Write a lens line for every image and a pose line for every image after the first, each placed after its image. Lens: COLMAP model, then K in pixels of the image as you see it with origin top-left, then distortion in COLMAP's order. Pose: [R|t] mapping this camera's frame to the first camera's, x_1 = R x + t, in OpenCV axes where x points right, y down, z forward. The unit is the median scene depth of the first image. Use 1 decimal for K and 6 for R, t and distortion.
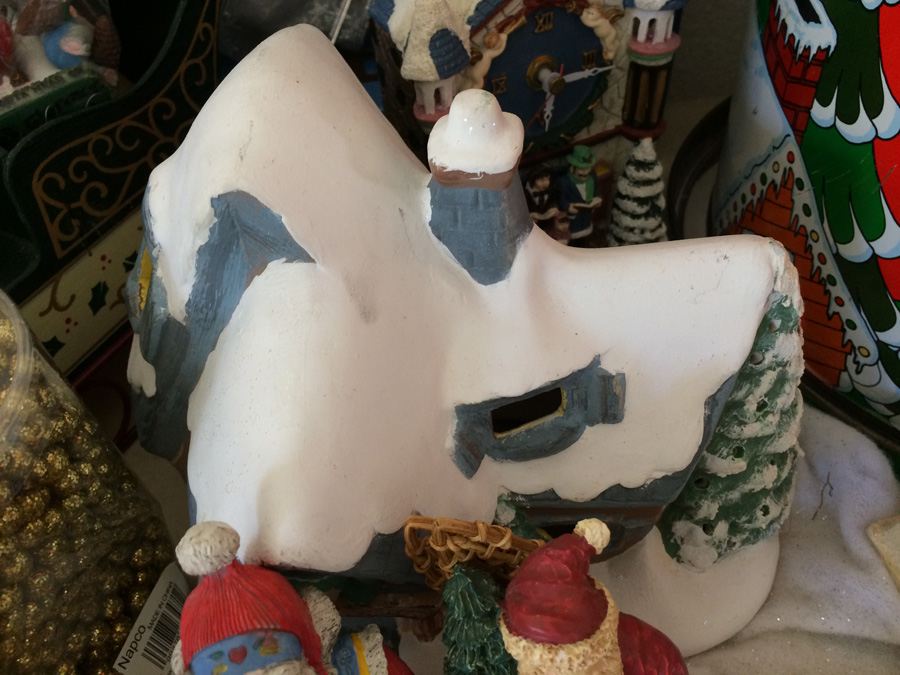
lens RADIAL K [[774.9, 0, 450.0], [0, 774.9, 337.5], [0, 0, 1]] dist [0.076280, -0.115021]
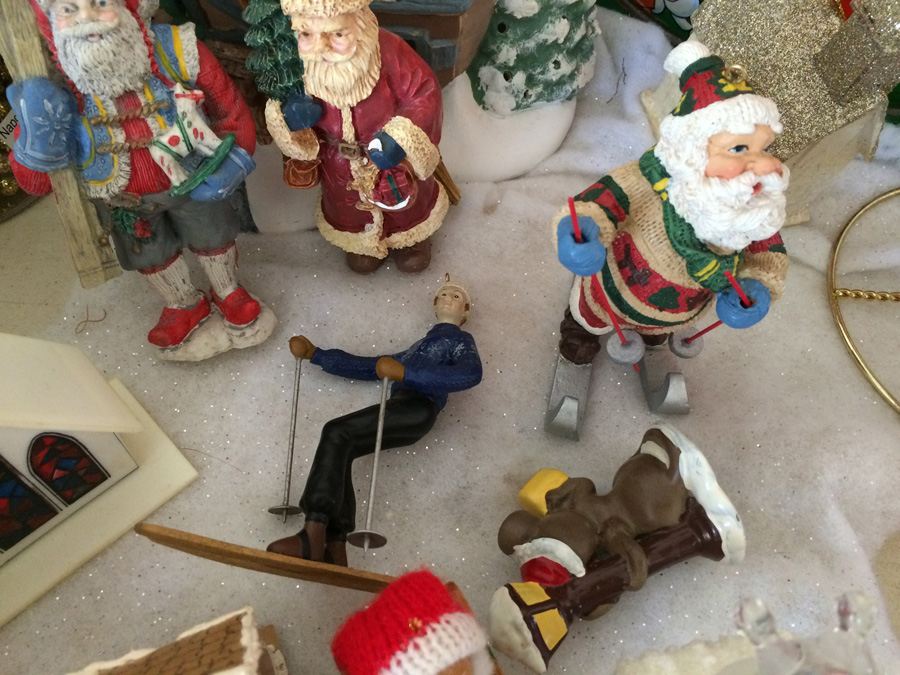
lens RADIAL K [[774.9, 0, 450.0], [0, 774.9, 337.5], [0, 0, 1]] dist [0.076280, -0.115021]
pose [[0.995566, 0.060228, 0.072258, 0.193022], [-0.073575, 0.977191, 0.199209, 0.436707], [-0.058612, -0.203642, 0.977289, -0.267453]]
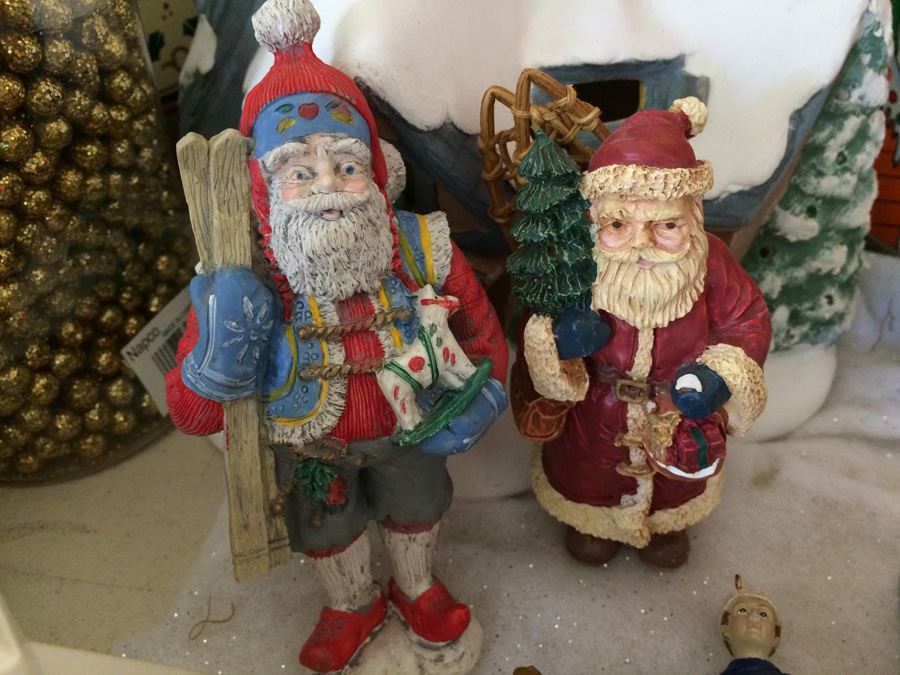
lens RADIAL K [[784.4, 0, 450.0], [0, 784.4, 337.5], [0, 0, 1]] dist [0.068493, -0.124764]
pose [[0.992952, 0.118472, -0.003182, -0.045191], [-0.118049, 0.986321, -0.115047, 0.464577], [-0.010491, 0.114612, 0.993355, 0.071909]]
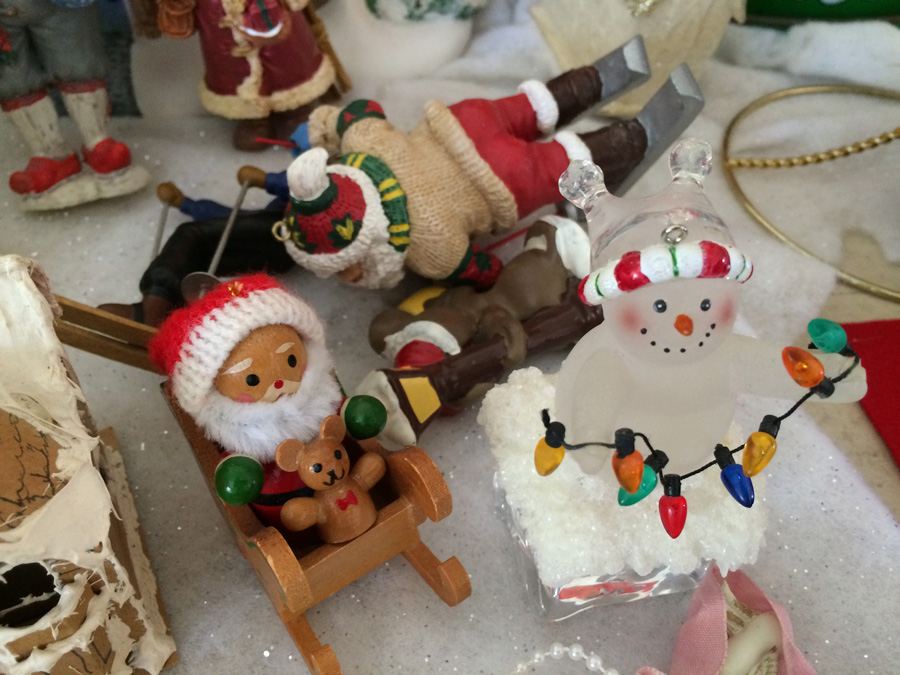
lens RADIAL K [[784.4, 0, 450.0], [0, 784.4, 337.5], [0, 0, 1]] dist [0.068493, -0.124764]
pose [[0.994087, 0.043967, 0.099283, 0.338505], [-0.044495, 0.999005, 0.003112, 0.862242], [-0.099048, -0.007511, 0.995054, -0.279465]]
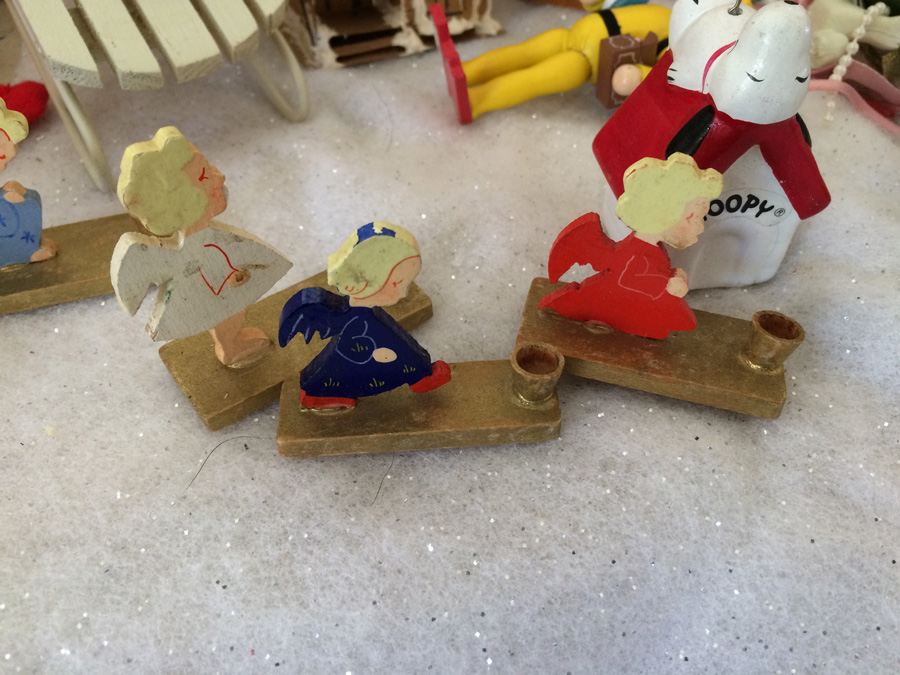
lens RADIAL K [[795.0, 0, 450.0], [0, 795.0, 337.5], [0, 0, 1]] dist [0.092674, -0.125587]
pose [[0.999228, 0.017189, 0.035320, 0.072952], [-0.016094, 0.999388, -0.031064, 1.622334], [-0.035832, 0.030472, 0.998893, -0.670244]]
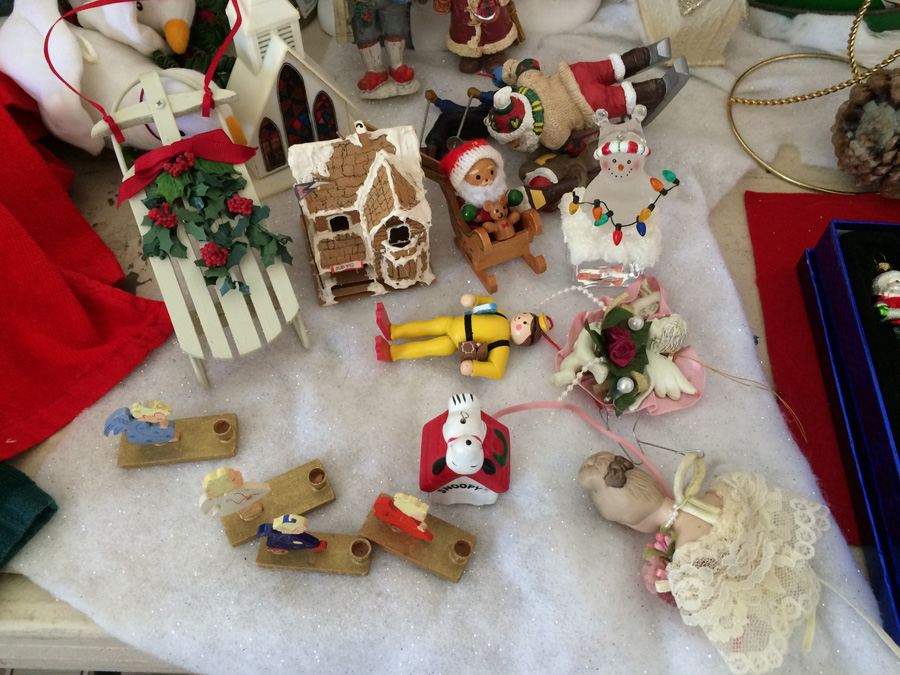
lens RADIAL K [[795.0, 0, 450.0], [0, 795.0, 337.5], [0, 0, 1]] dist [0.092674, -0.125587]
pose [[0.985370, 0.162182, -0.052364, 0.336904], [-0.151782, 0.974857, 0.163144, 0.972158], [0.077506, -0.152810, 0.985212, -1.469039]]
